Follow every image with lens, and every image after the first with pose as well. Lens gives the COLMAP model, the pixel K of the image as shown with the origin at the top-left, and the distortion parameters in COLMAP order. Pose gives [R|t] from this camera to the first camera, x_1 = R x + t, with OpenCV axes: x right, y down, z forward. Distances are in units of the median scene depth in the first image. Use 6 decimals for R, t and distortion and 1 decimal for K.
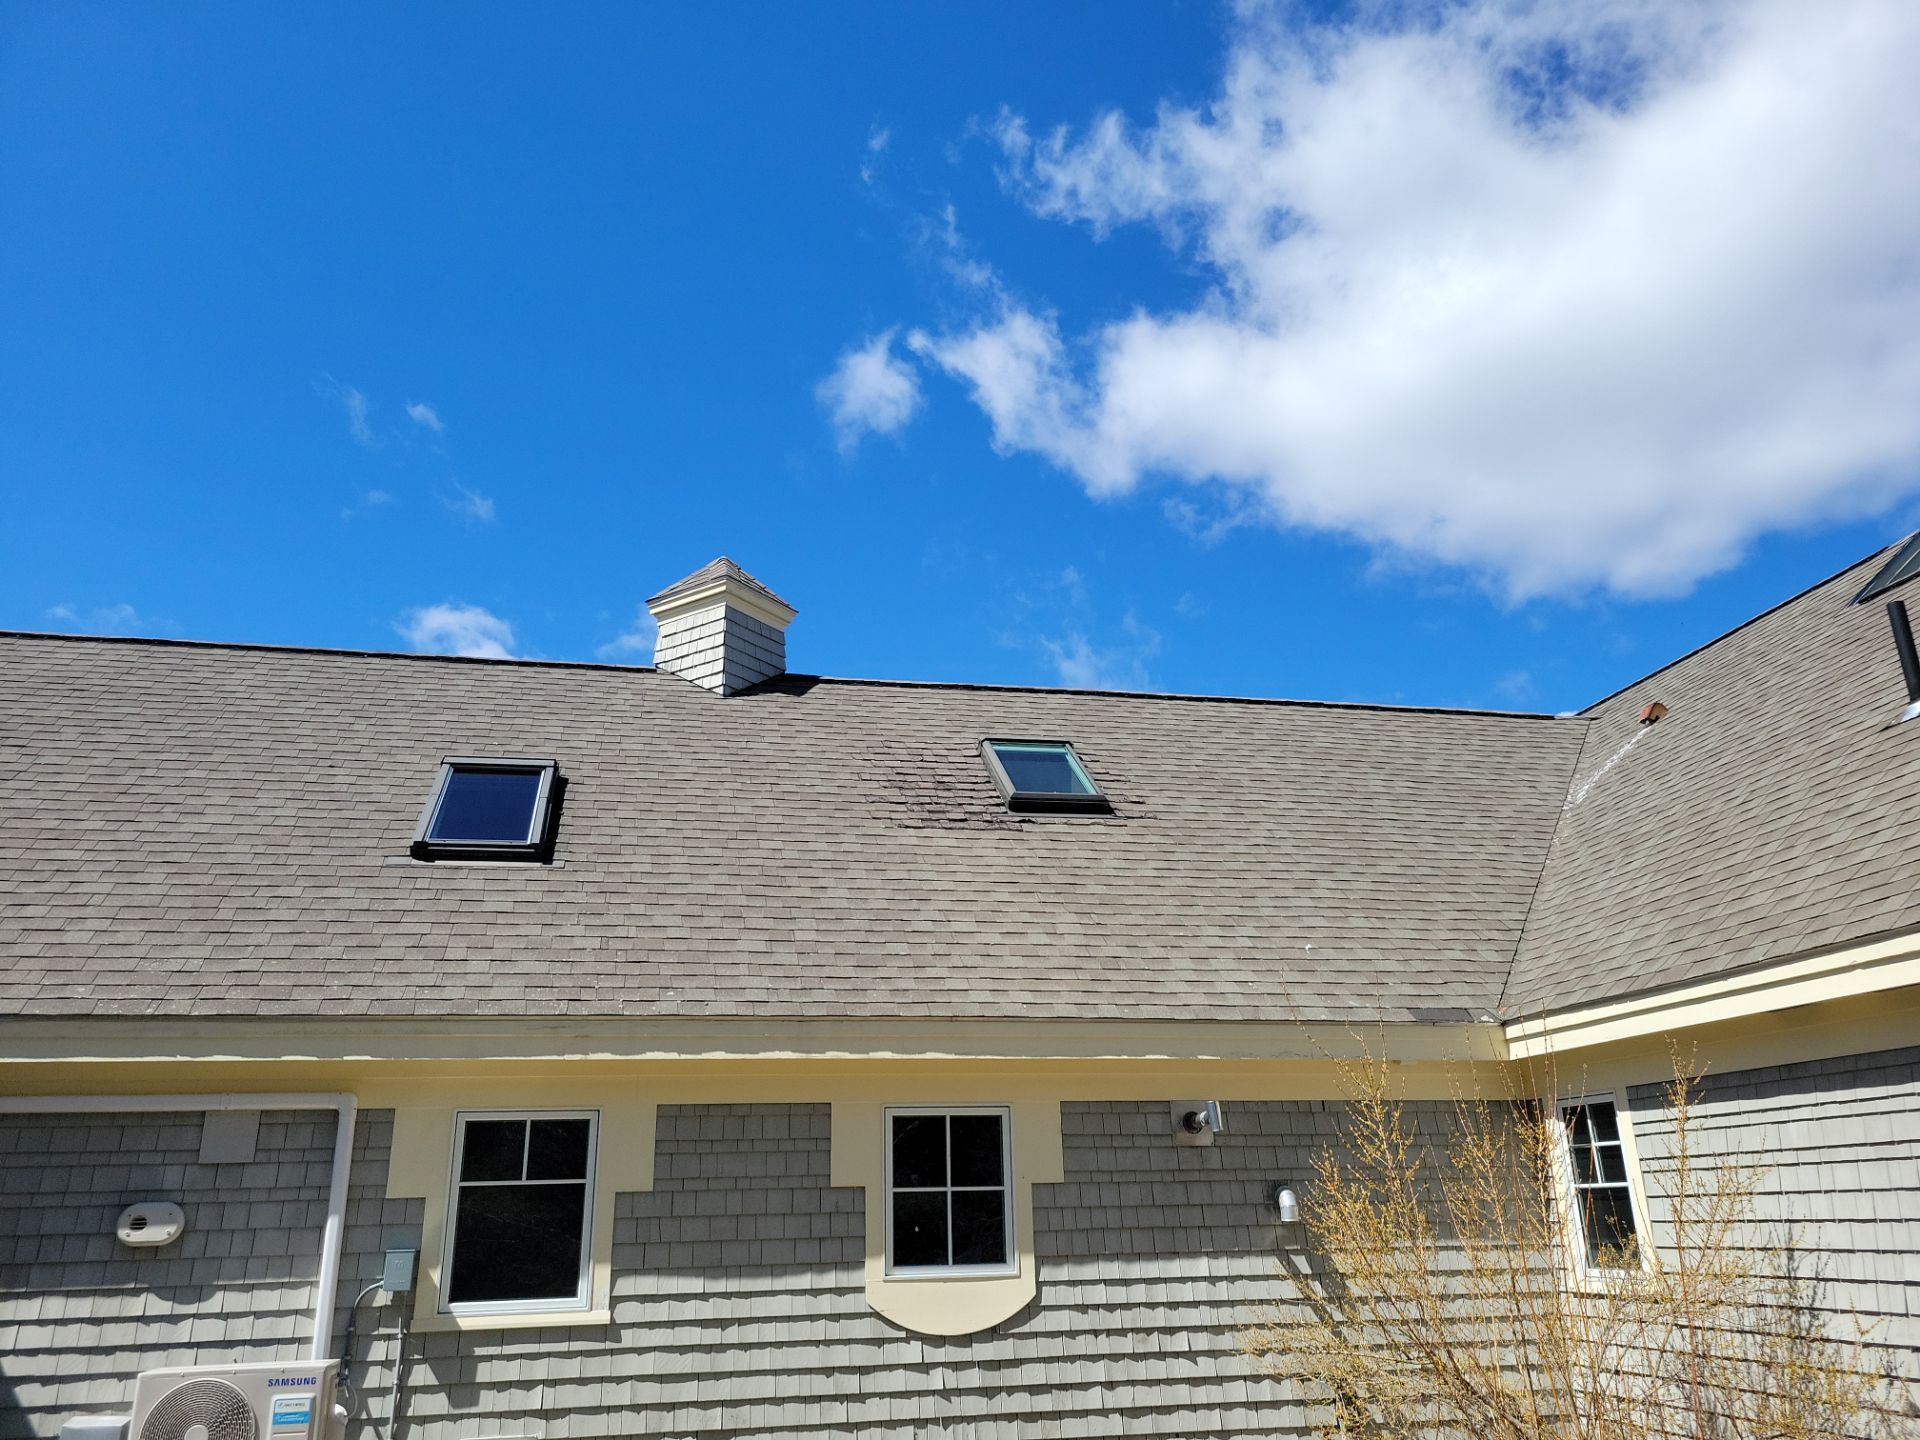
lens RADIAL K [[1430.6, 0, 960.0], [0, 1430.6, 720.0], [0, 0, 1]] dist [0.066204, -0.049515]
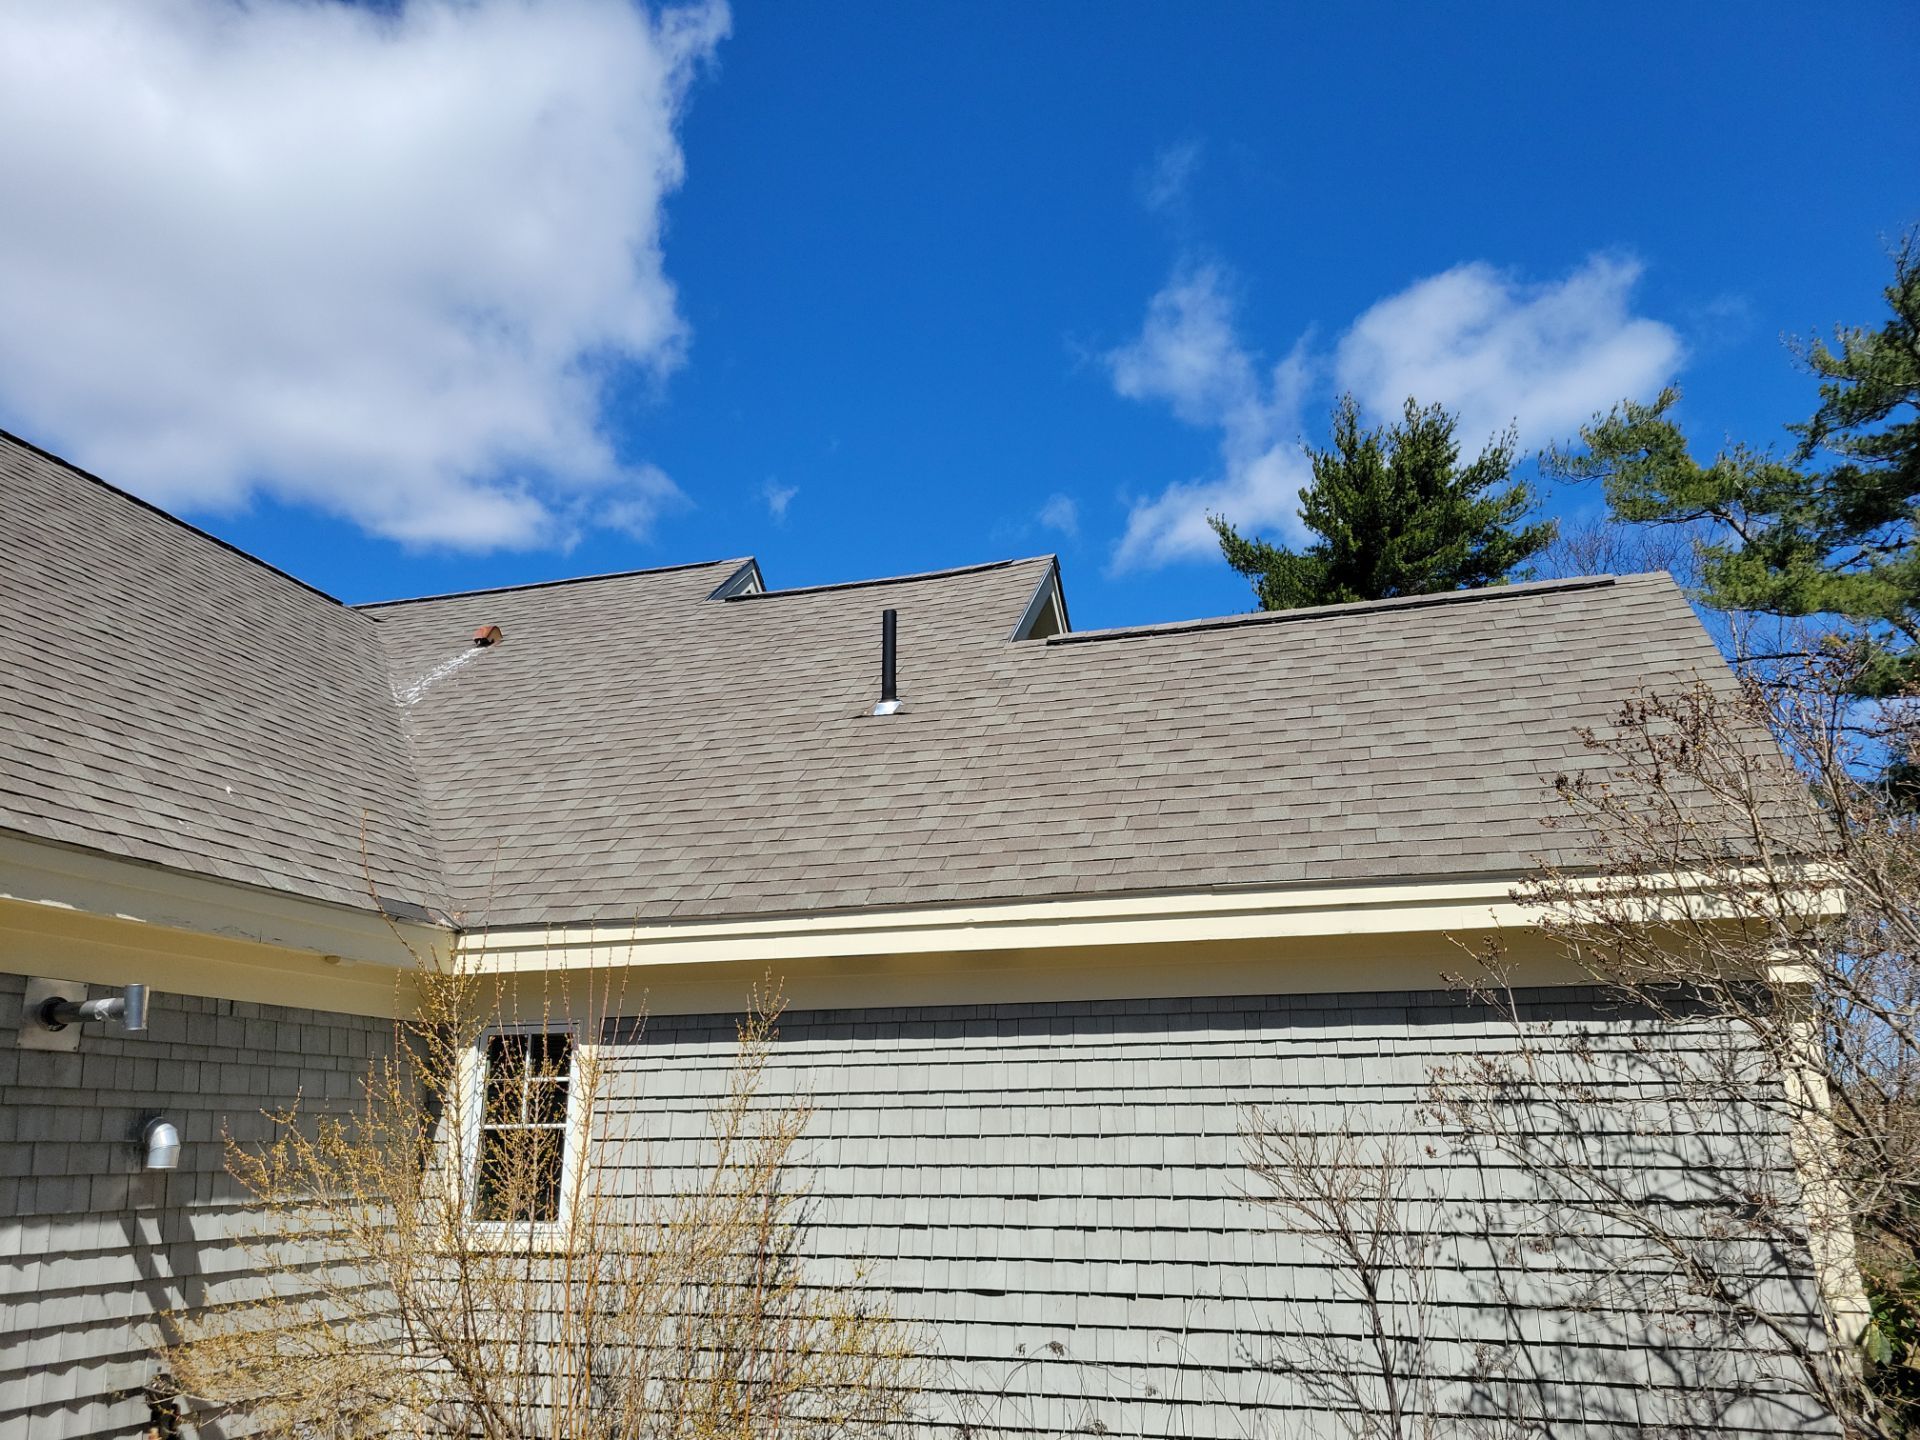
lens RADIAL K [[1430.6, 0, 960.0], [0, 1430.6, 720.0], [0, 0, 1]] dist [0.066204, -0.049515]
pose [[0.479861, 0.272176, 0.834059, -0.180264], [-0.296837, 0.944964, -0.137588, 0.109297], [-0.825604, -0.181557, 0.534243, 0.303932]]
